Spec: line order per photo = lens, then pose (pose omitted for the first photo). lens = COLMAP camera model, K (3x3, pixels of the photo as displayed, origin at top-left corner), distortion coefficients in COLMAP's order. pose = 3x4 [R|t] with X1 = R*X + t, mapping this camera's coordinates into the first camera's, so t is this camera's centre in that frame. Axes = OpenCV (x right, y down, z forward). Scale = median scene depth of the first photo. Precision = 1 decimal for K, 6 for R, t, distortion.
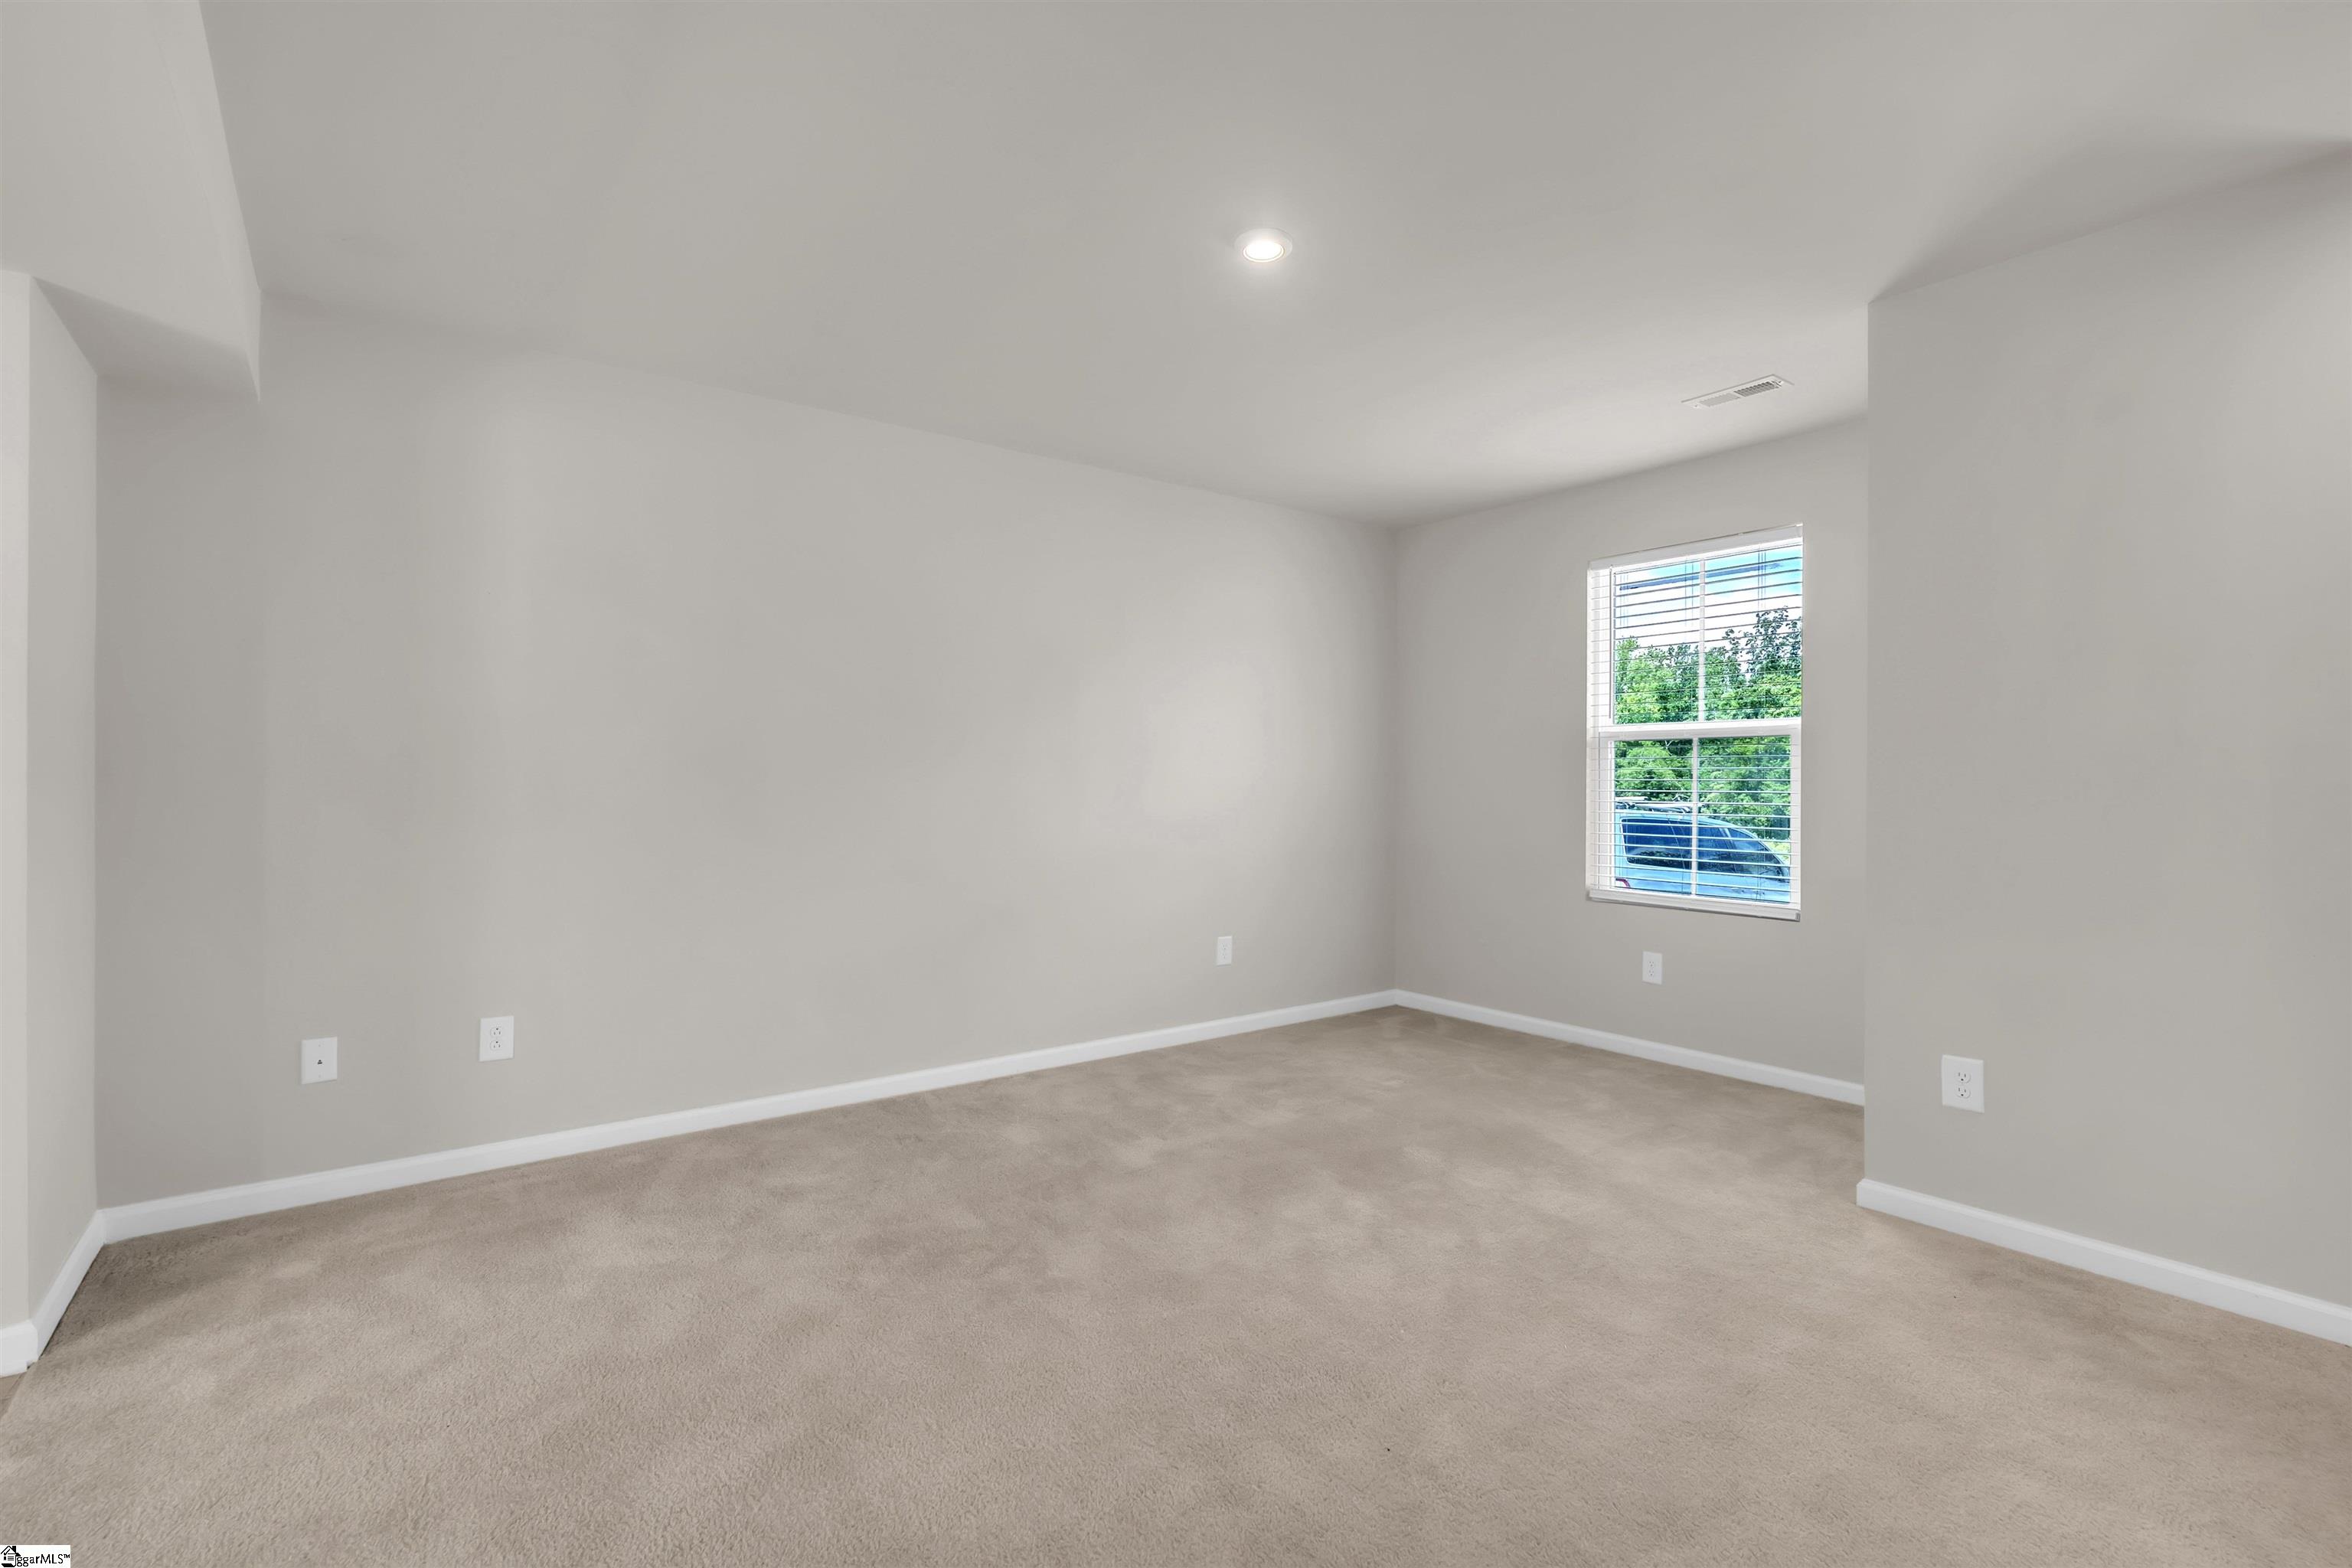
lens RADIAL K [[1082.6, 0, 1160.2], [0, 1082.6, 796.9], [0, 0, 1]] dist [-0.005167, 0.003798]
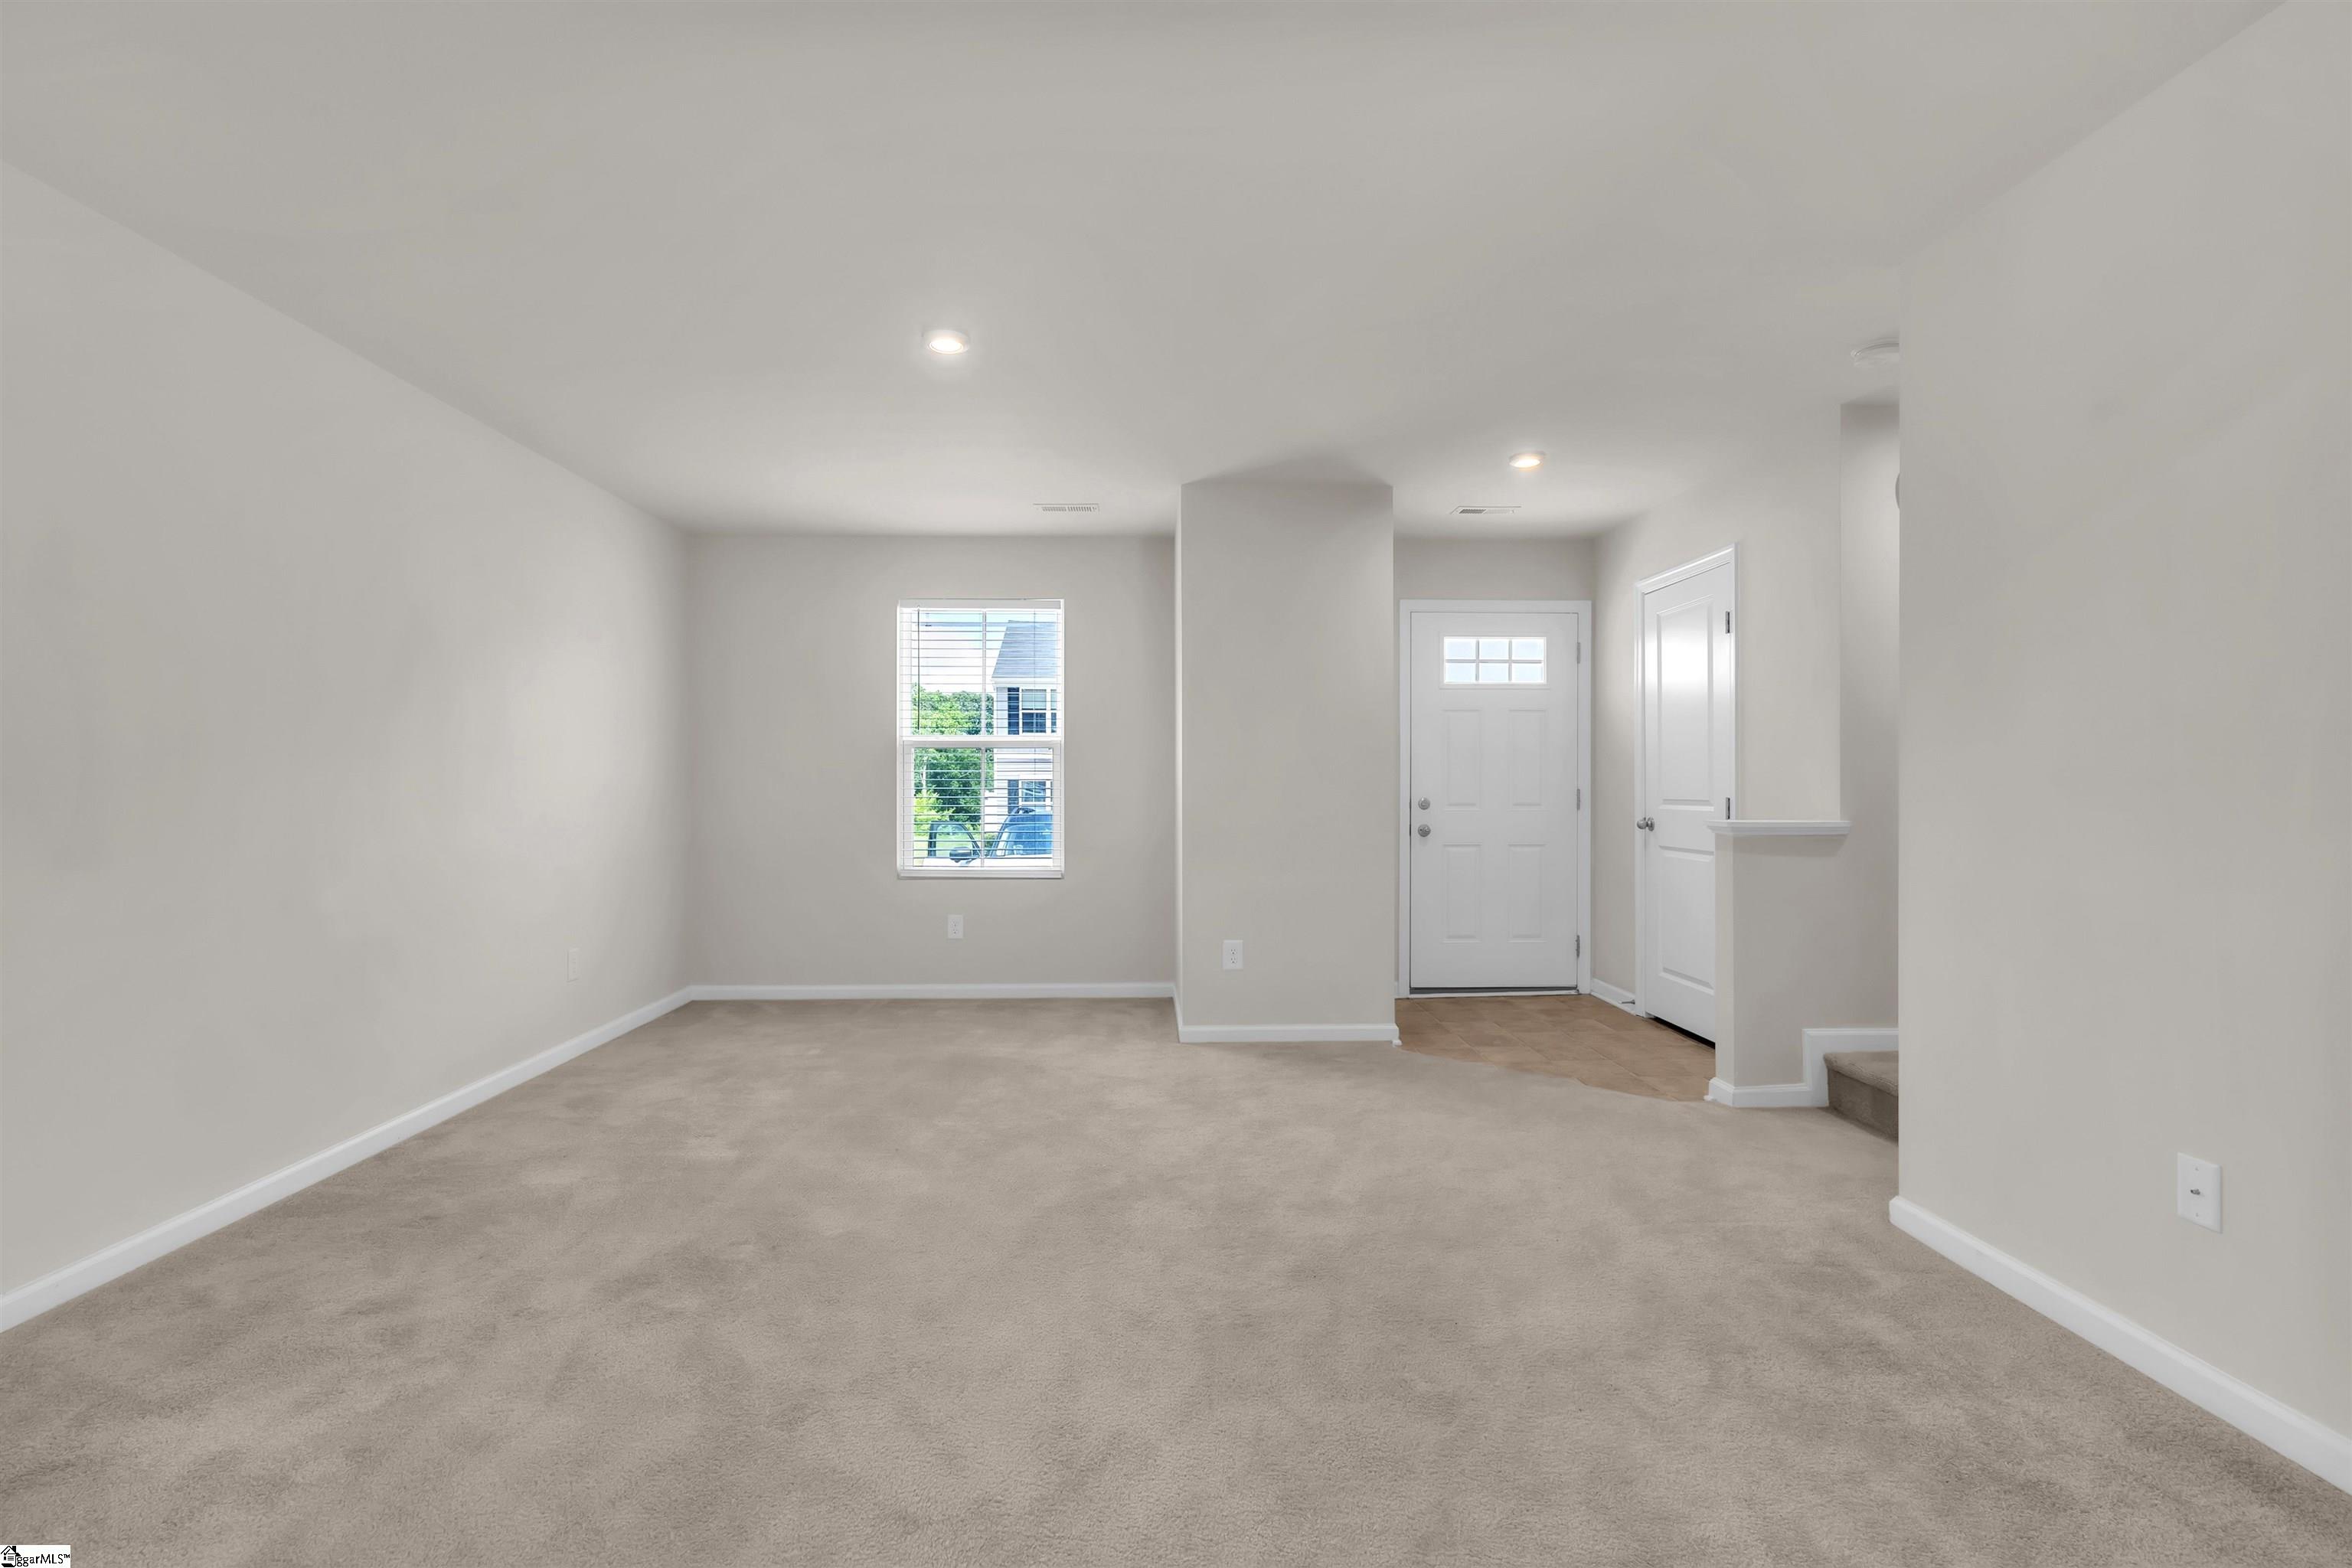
lens RADIAL K [[1082.6, 0, 1178.9], [0, 1082.6, 783.0], [0, 0, 1]] dist [-0.005167, 0.003798]
pose [[0.567748, -0.001859, 0.823201, -0.487732], [0.015461, 0.999845, -0.008406, 0.004011], [-0.823057, 0.017500, 0.567688, 0.059076]]
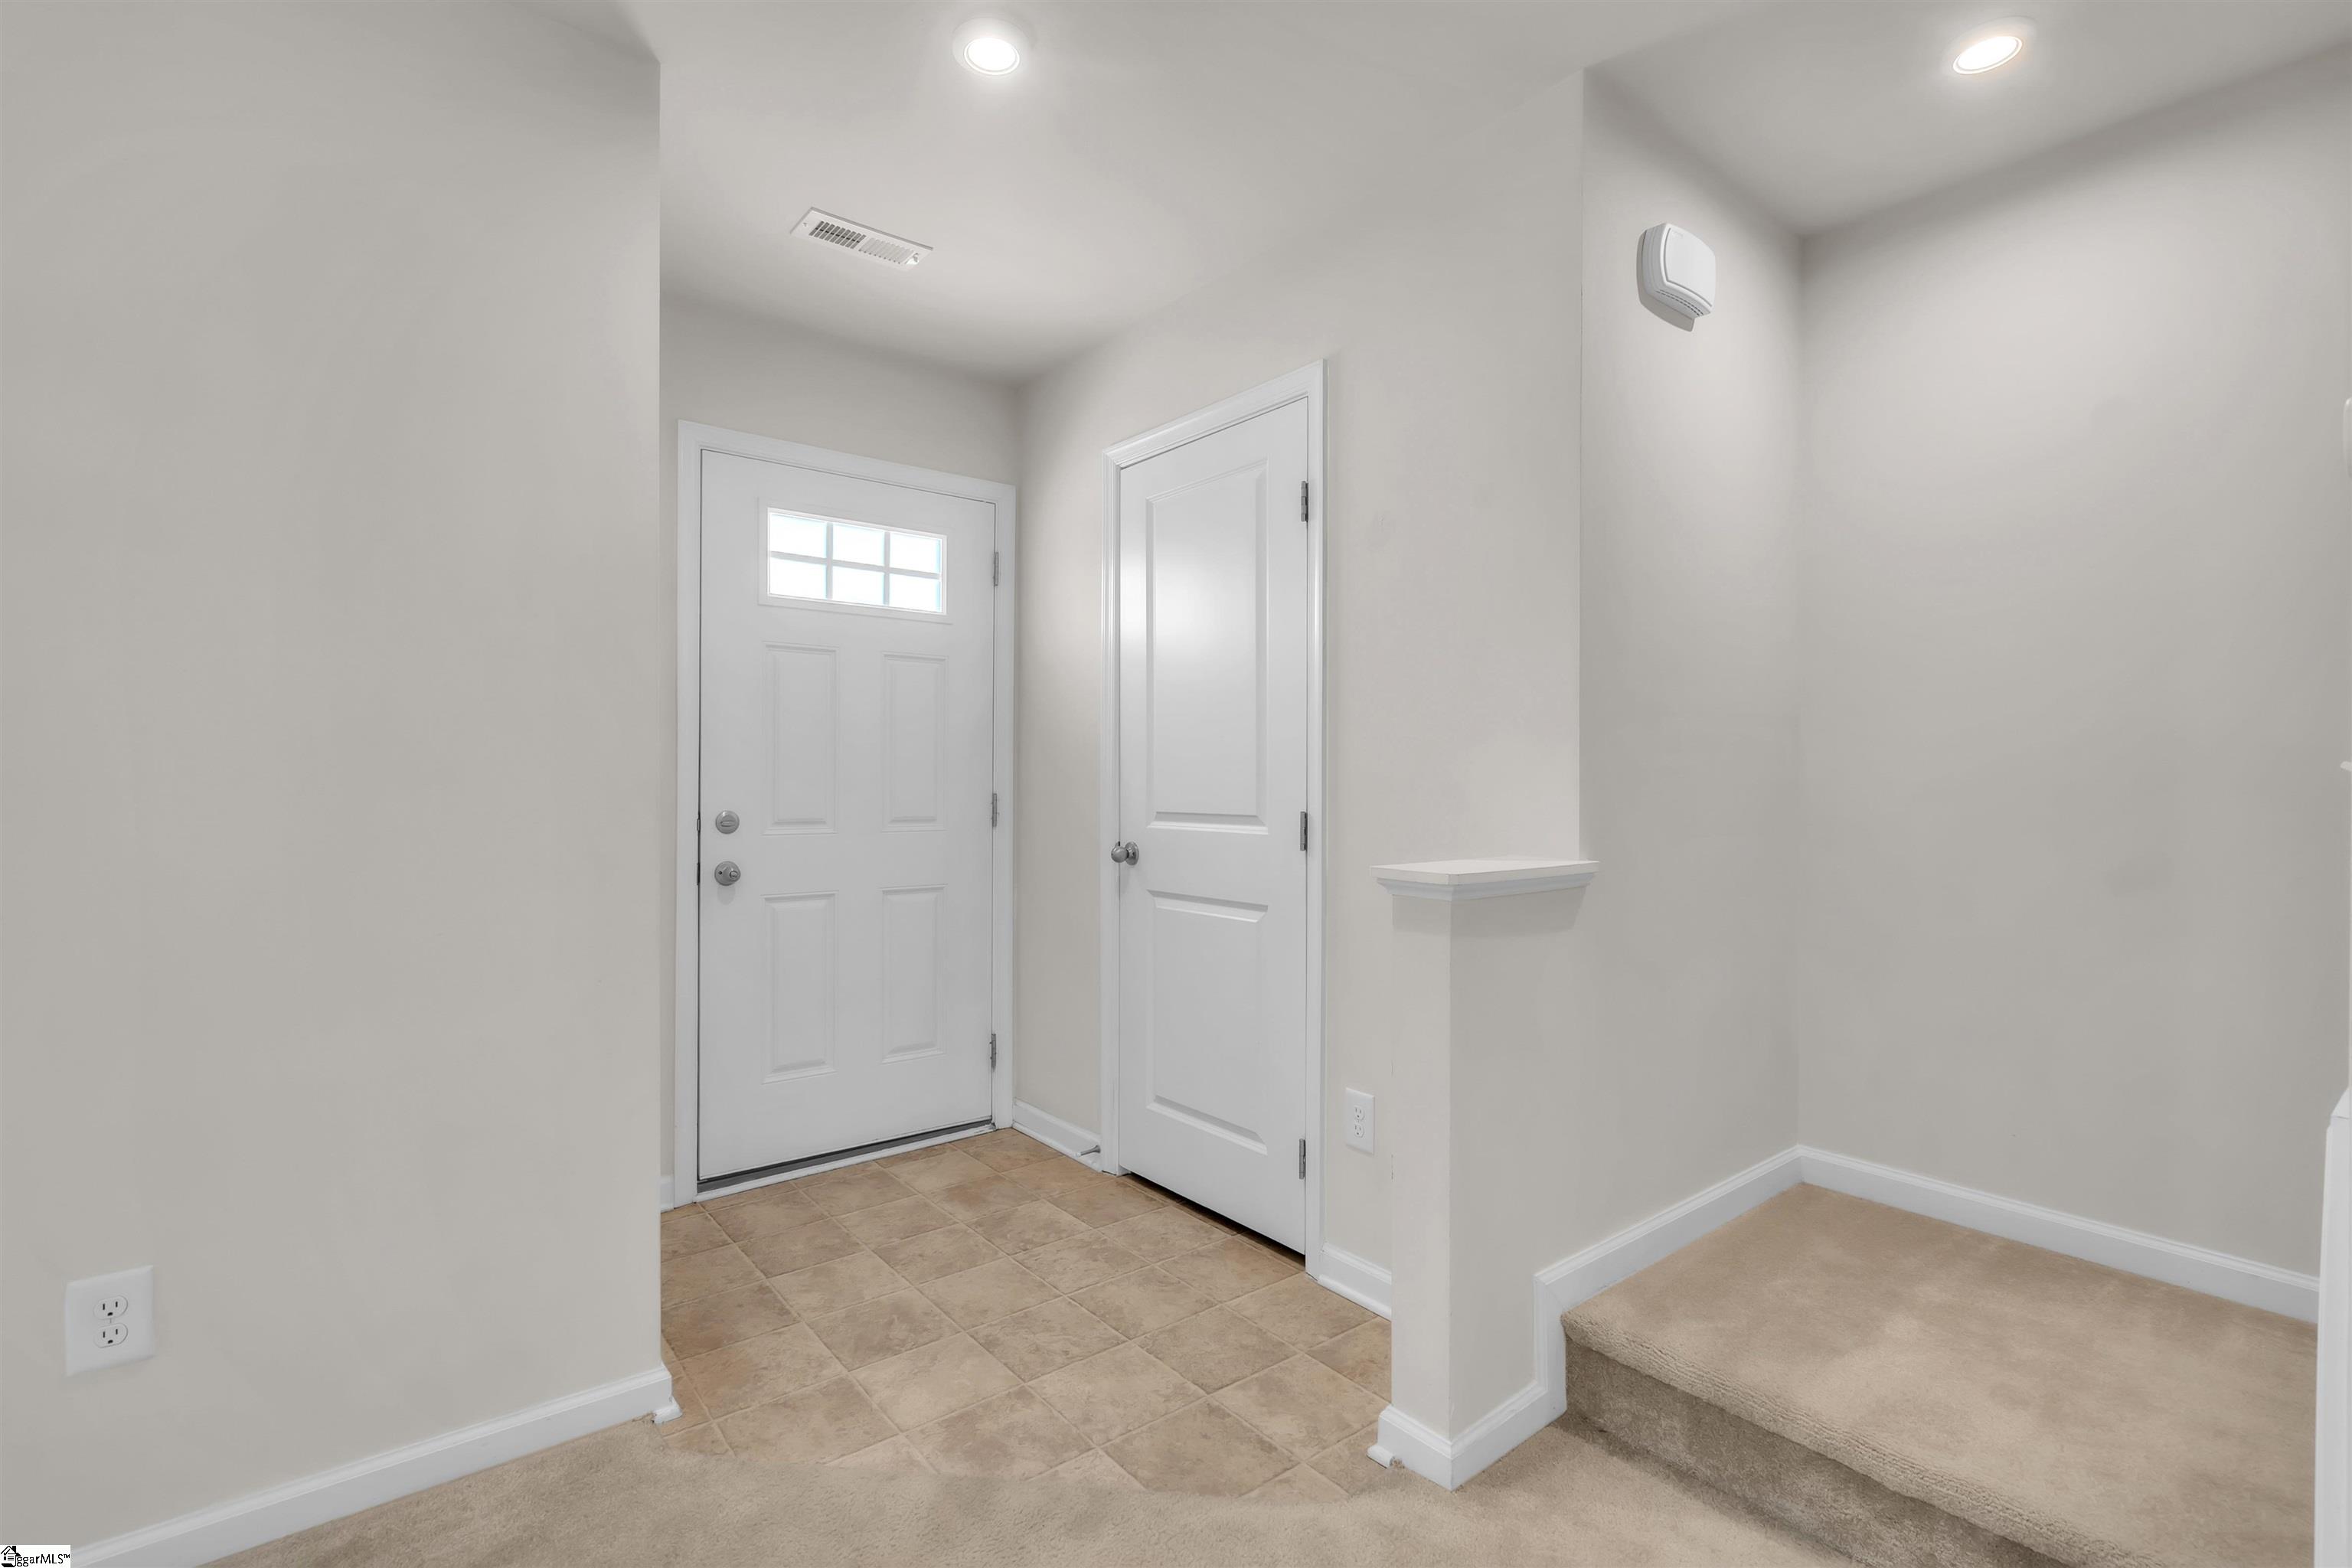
lens RADIAL K [[1082.6, 0, 1187.8], [0, 1082.6, 789.9], [0, 0, 1]] dist [-0.005167, 0.003798]
pose [[-0.038505, -0.011633, 0.999191, 0.116266], [0.010135, 0.999876, 0.012032, -0.002834], [-0.999207, 0.010590, -0.038382, 0.315570]]
